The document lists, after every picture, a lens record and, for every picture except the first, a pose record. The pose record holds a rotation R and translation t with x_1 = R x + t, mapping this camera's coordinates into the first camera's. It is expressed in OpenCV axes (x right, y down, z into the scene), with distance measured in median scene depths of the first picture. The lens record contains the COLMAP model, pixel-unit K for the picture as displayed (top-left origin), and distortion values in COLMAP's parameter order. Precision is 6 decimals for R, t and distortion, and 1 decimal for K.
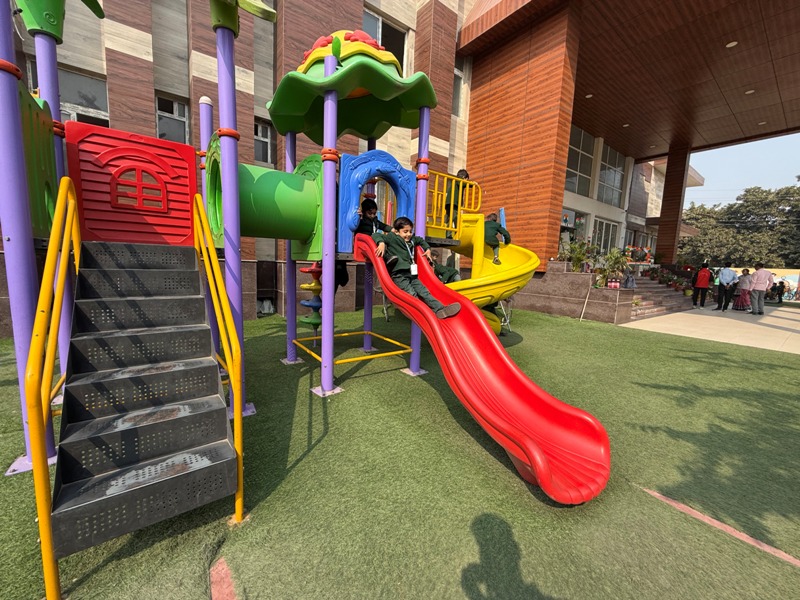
lens RADIAL K [[317.5, 0, 399.8], [0, 317.5, 300.9], [0, 0, 1]] dist [0.000619, -0.000370]
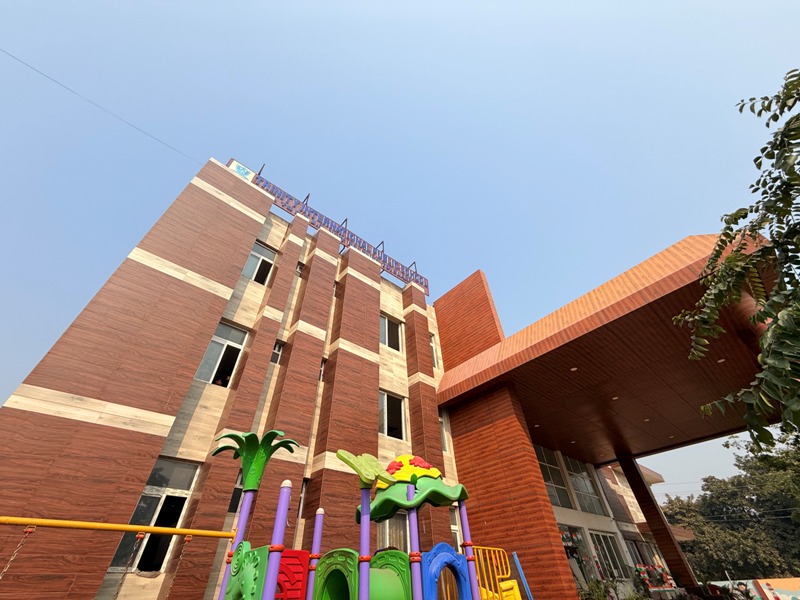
lens RADIAL K [[317.5, 0, 398.0], [0, 317.5, 299.8], [0, 0, 1]] dist [0.000619, -0.000370]
pose [[0.994392, -0.000427, 0.105754, -0.129711], [0.081095, 0.644934, -0.759924, -0.035203], [-0.067880, 0.764238, 0.641352, -0.230918]]
